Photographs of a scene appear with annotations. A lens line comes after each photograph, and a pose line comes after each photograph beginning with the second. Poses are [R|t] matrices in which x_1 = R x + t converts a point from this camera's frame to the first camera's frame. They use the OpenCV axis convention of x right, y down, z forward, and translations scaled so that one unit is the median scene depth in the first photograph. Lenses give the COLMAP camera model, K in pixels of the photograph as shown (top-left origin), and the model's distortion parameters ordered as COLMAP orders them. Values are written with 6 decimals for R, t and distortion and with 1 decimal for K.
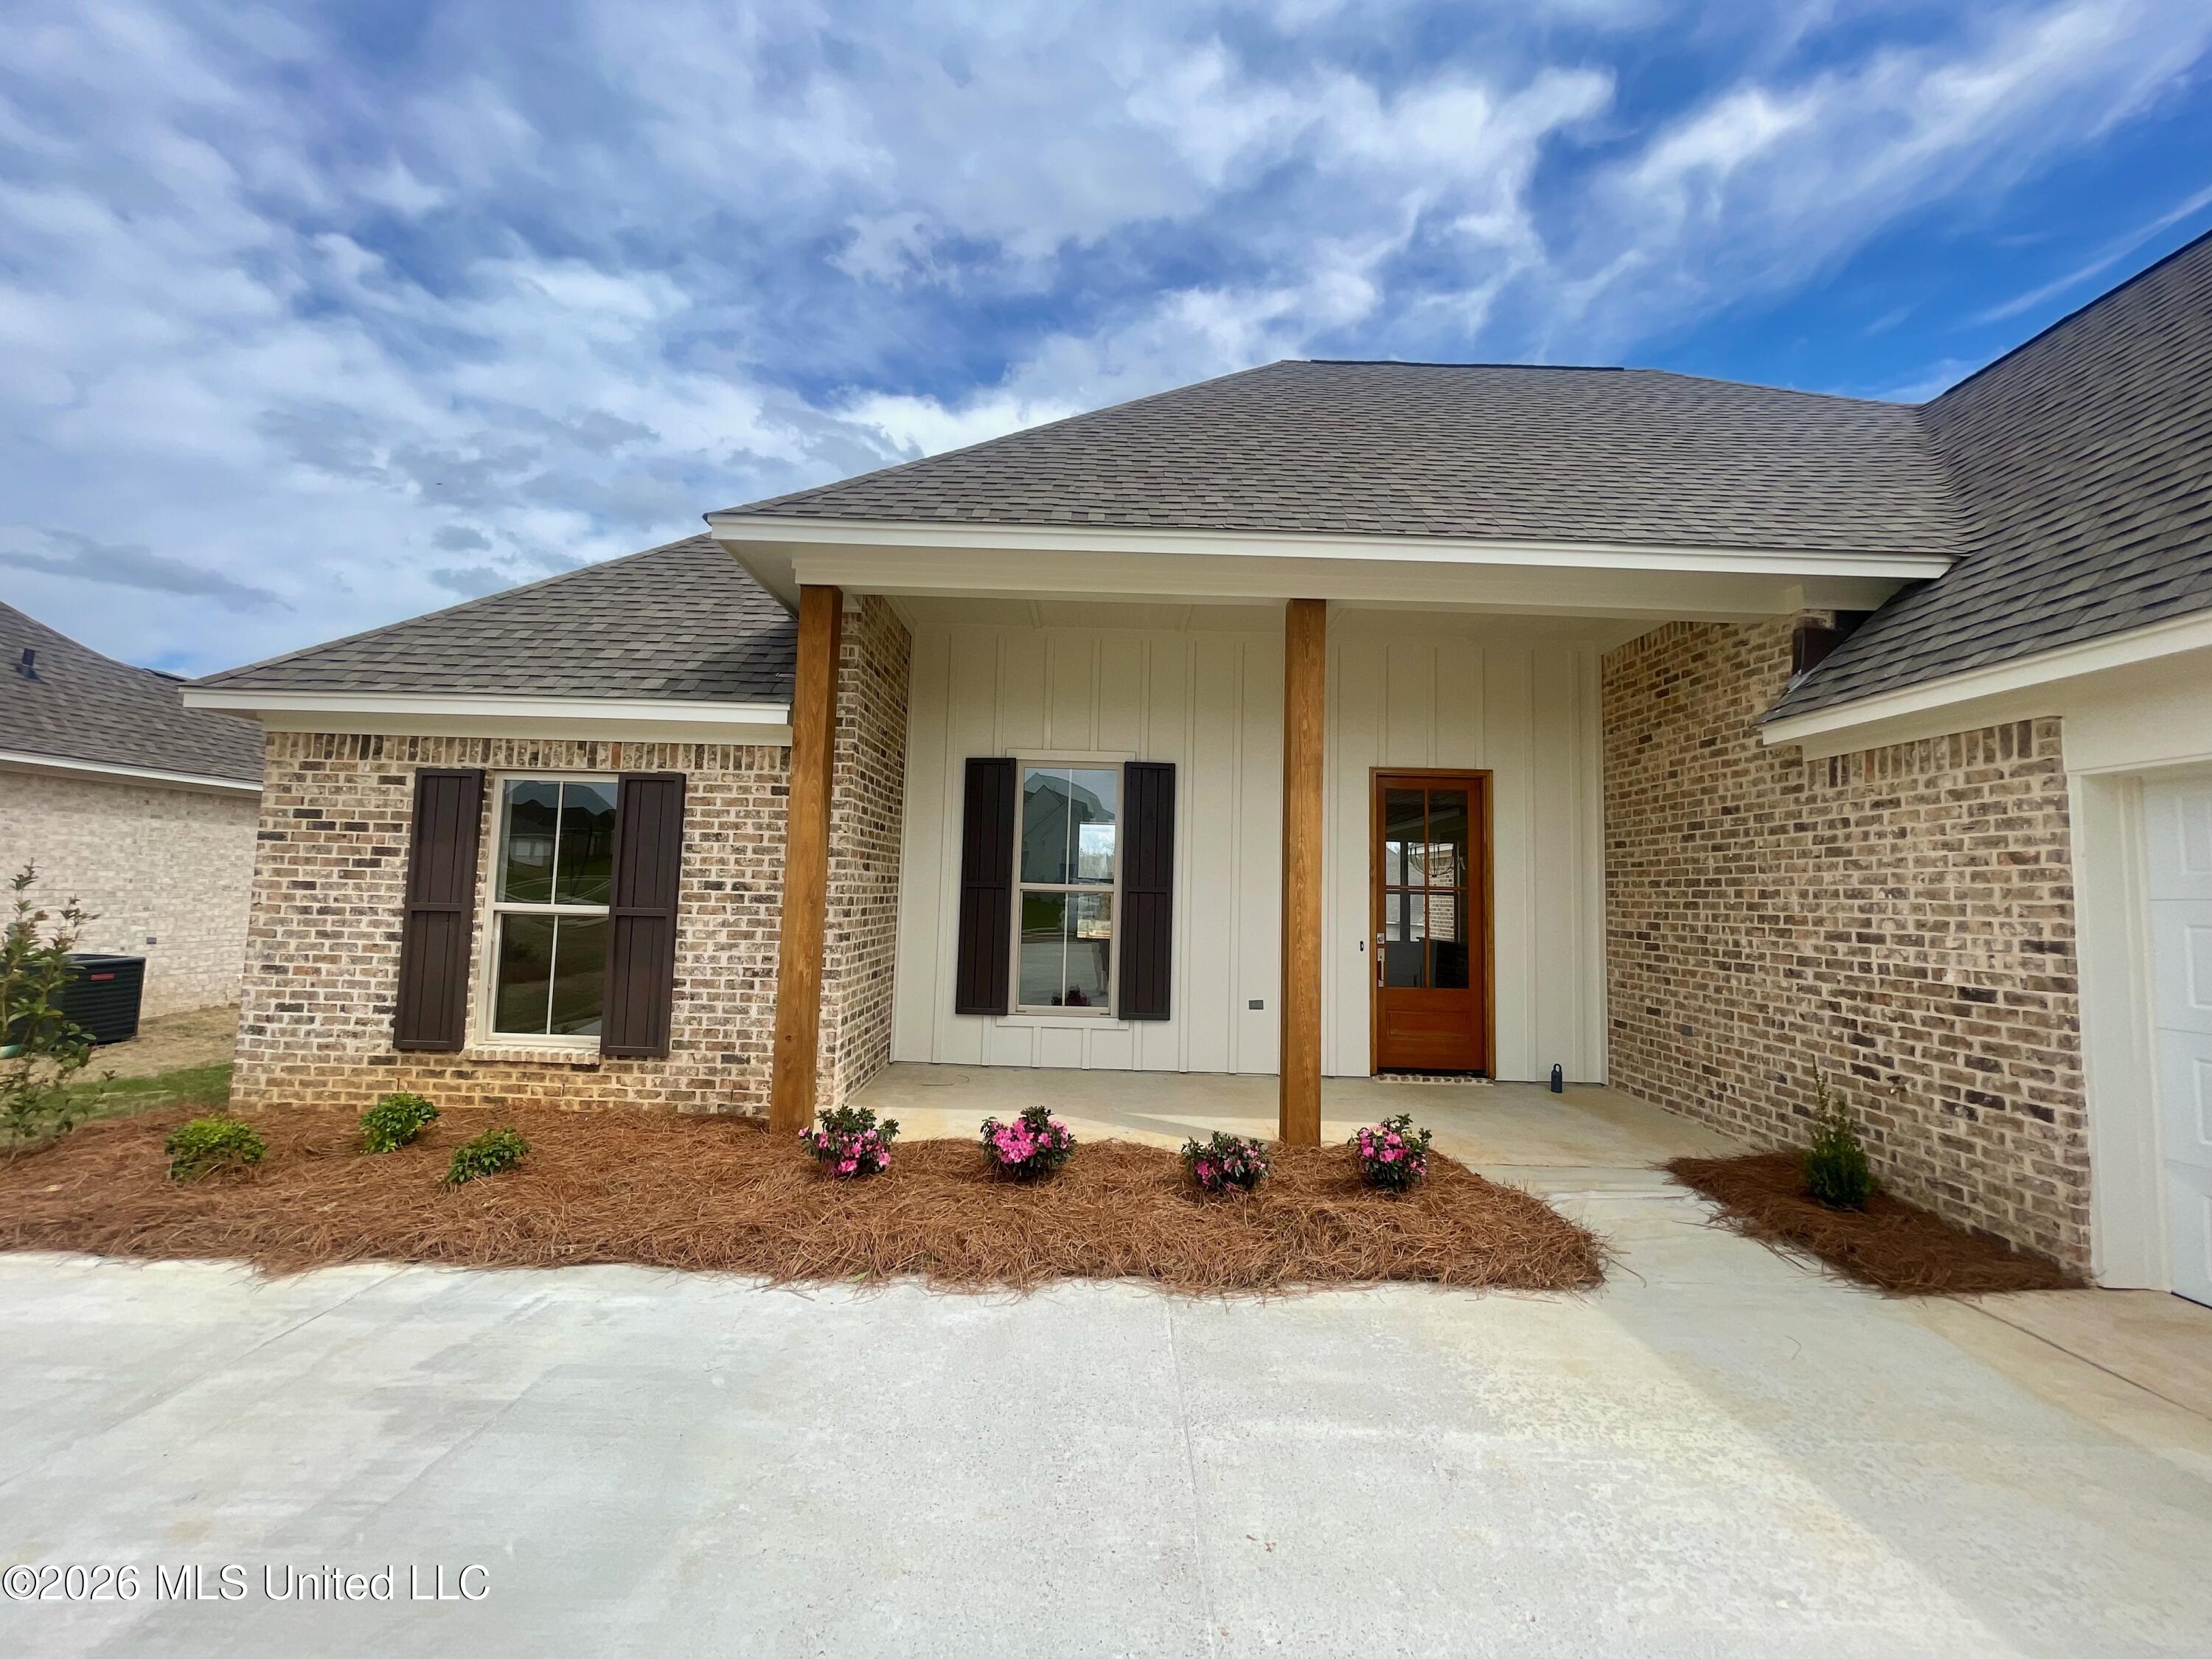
lens RADIAL K [[892.4, 0, 1101.9], [0, 892.4, 819.1], [0, 0, 1]] dist [-0.006631, 0.001499]
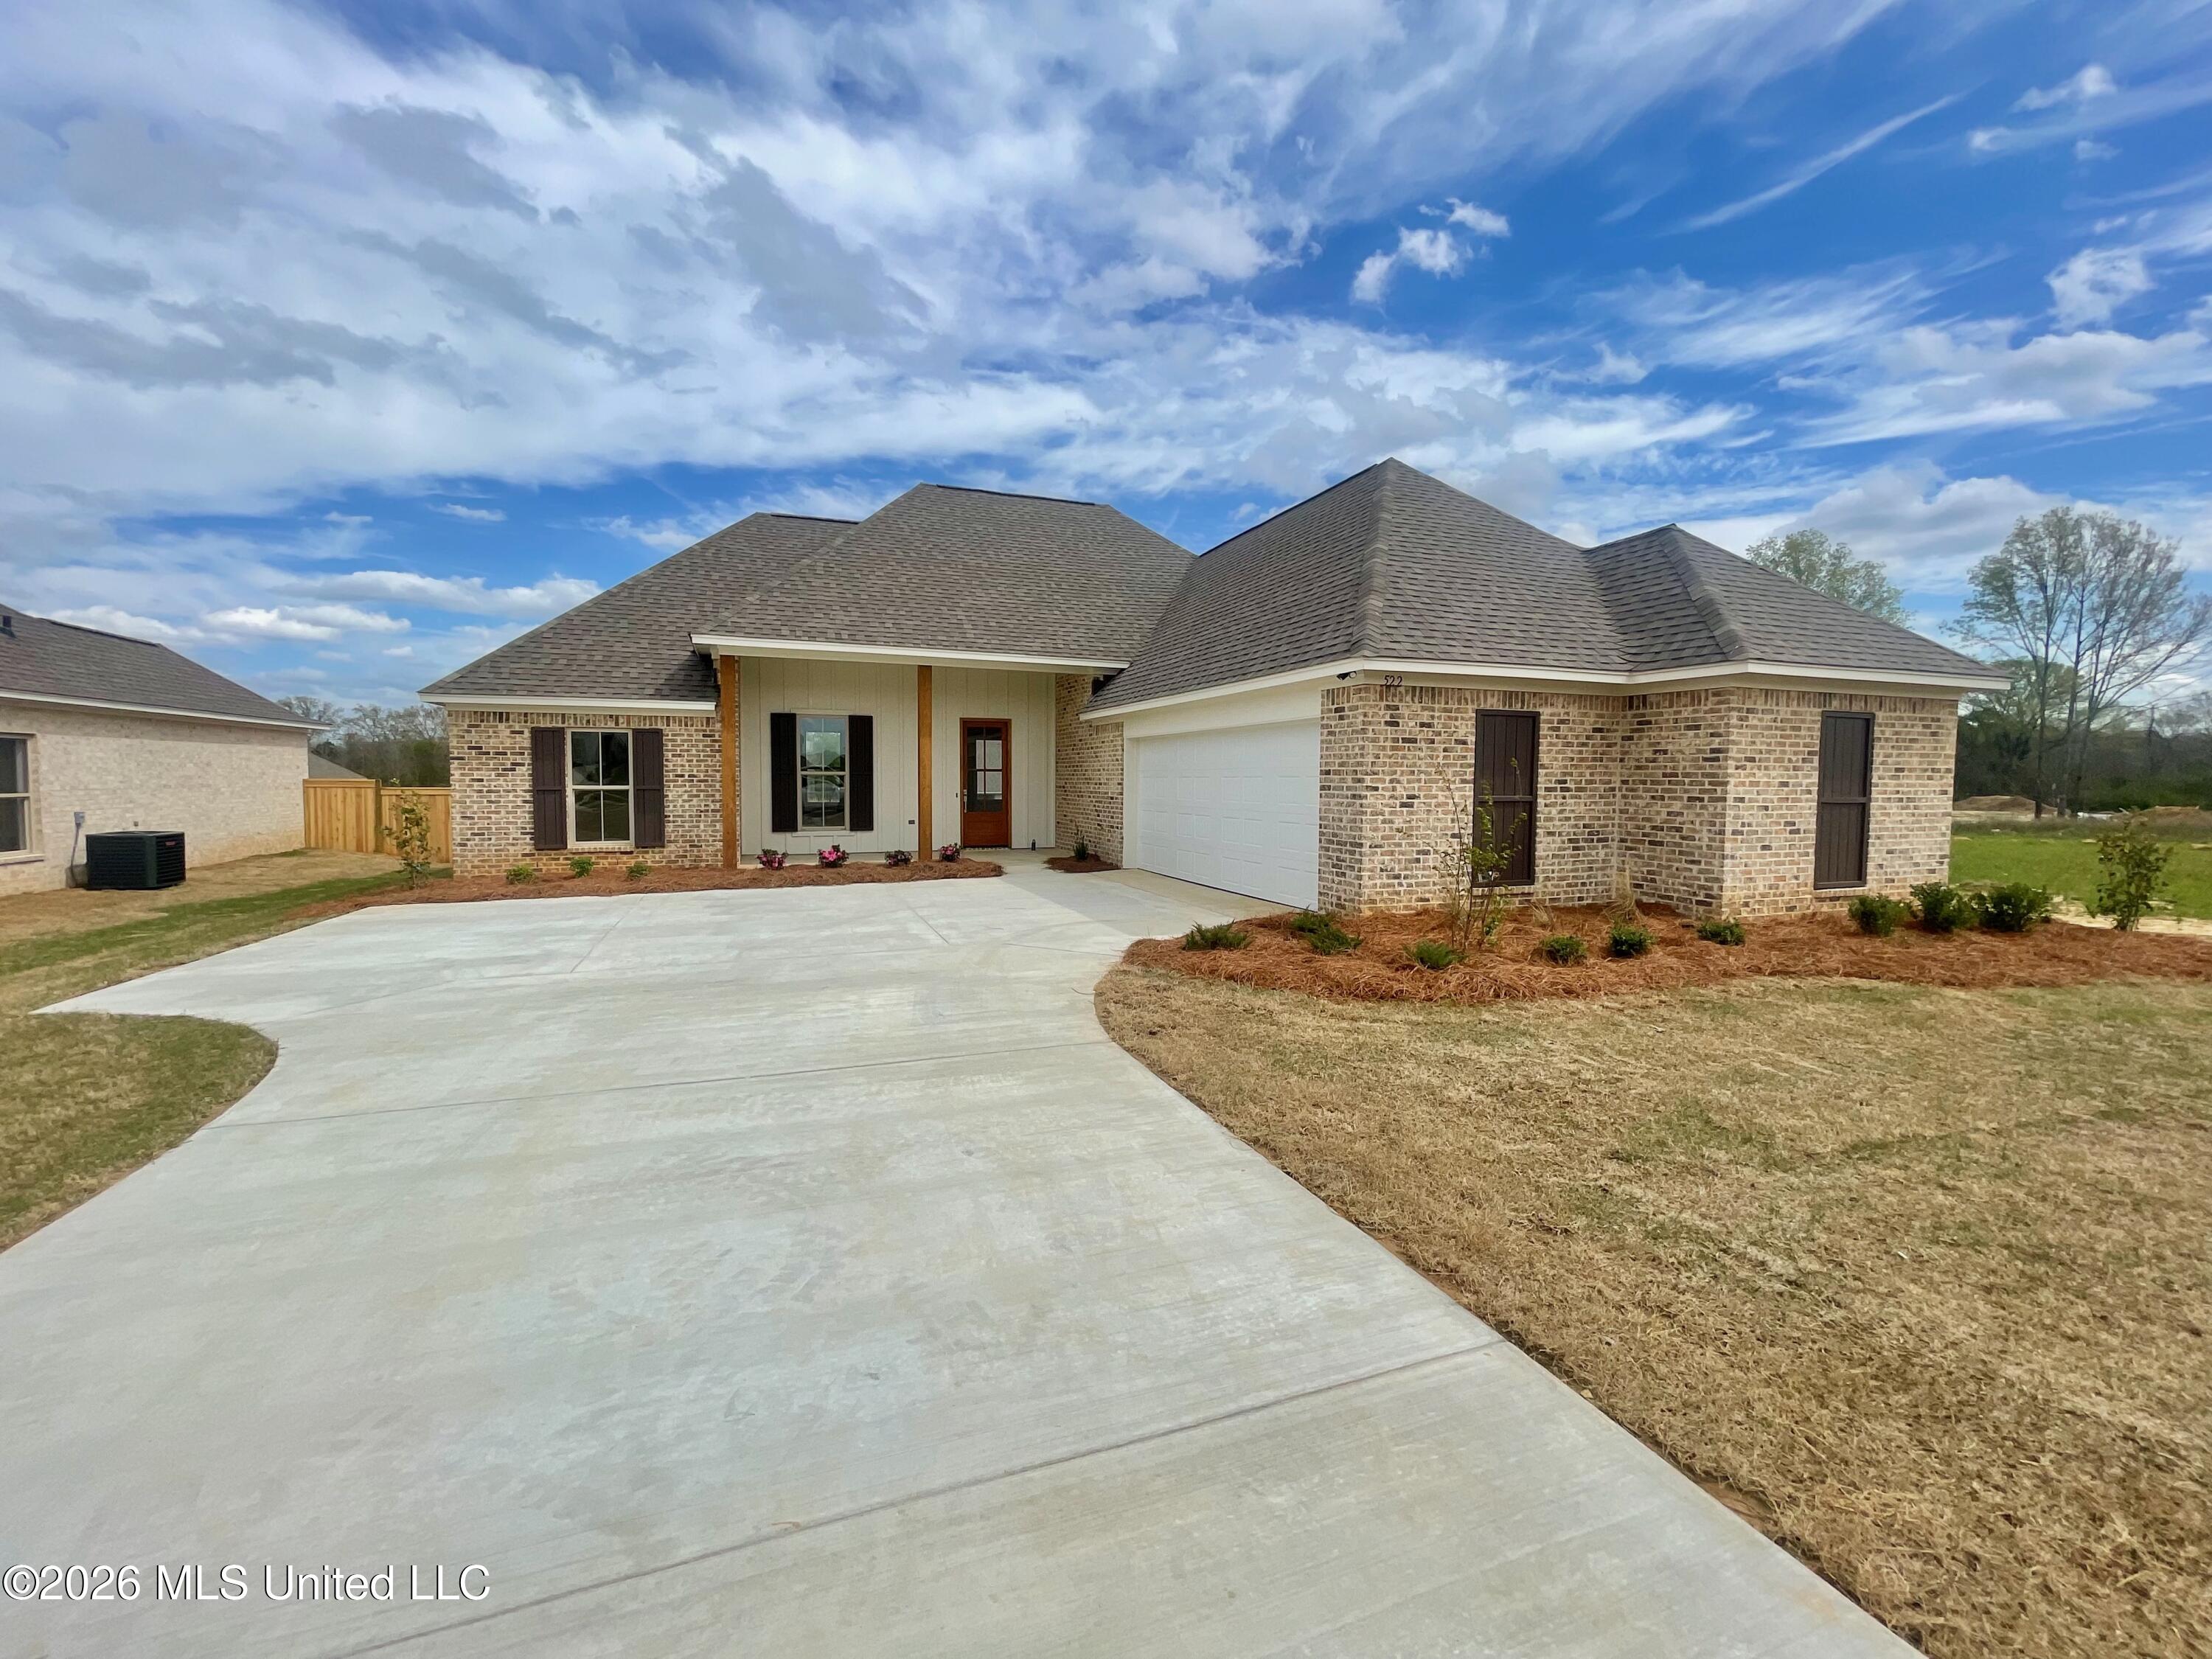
lens RADIAL K [[892.4, 0, 1100.9], [0, 892.4, 825.8], [0, 0, 1]] dist [-0.006631, 0.001499]
pose [[0.935012, -0.042419, 0.352070, -0.225877], [-0.008607, 0.989813, 0.142113, -0.142905], [-0.354512, -0.135908, 0.925122, -1.638635]]
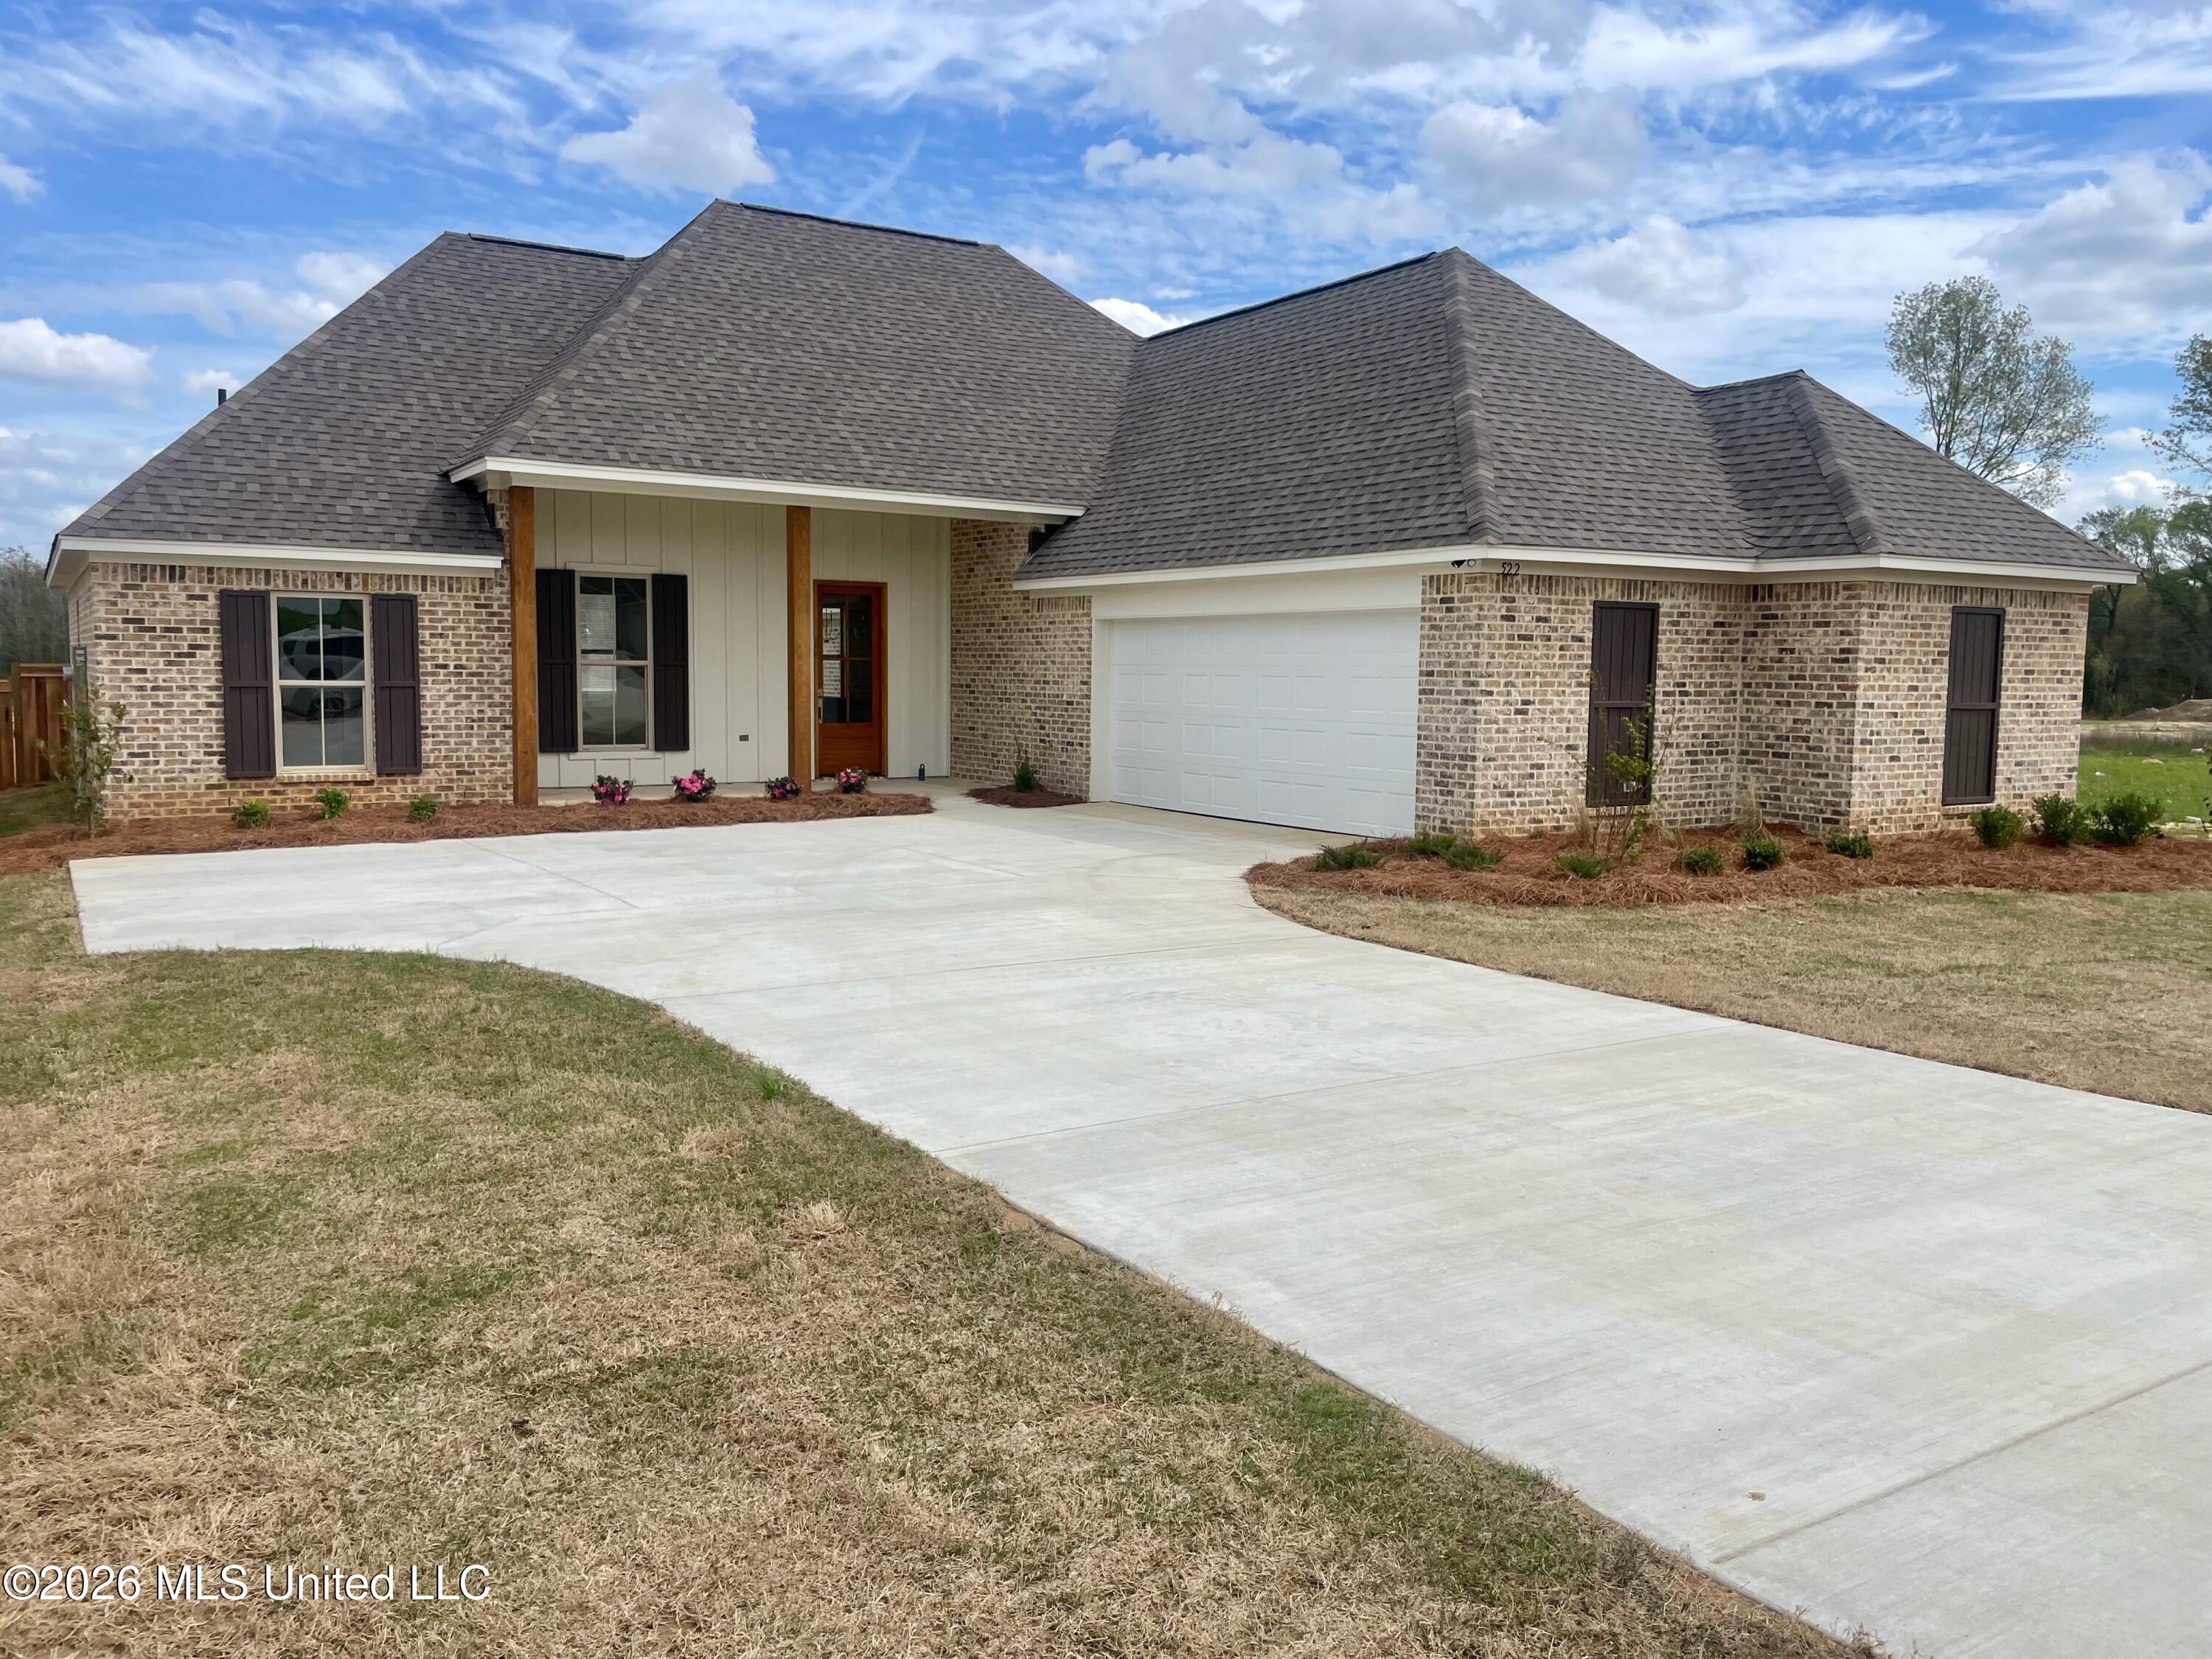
lens RADIAL K [[1728.2, 0, 1105.3], [0, 1728.2, 827.0], [0, 0, 1]] dist [0.062790, -0.046626]
pose [[0.845393, -0.068461, 0.529740, -1.097395], [-0.033061, 0.983145, 0.179816, -0.241110], [-0.533121, -0.169529, 0.828880, -2.246274]]
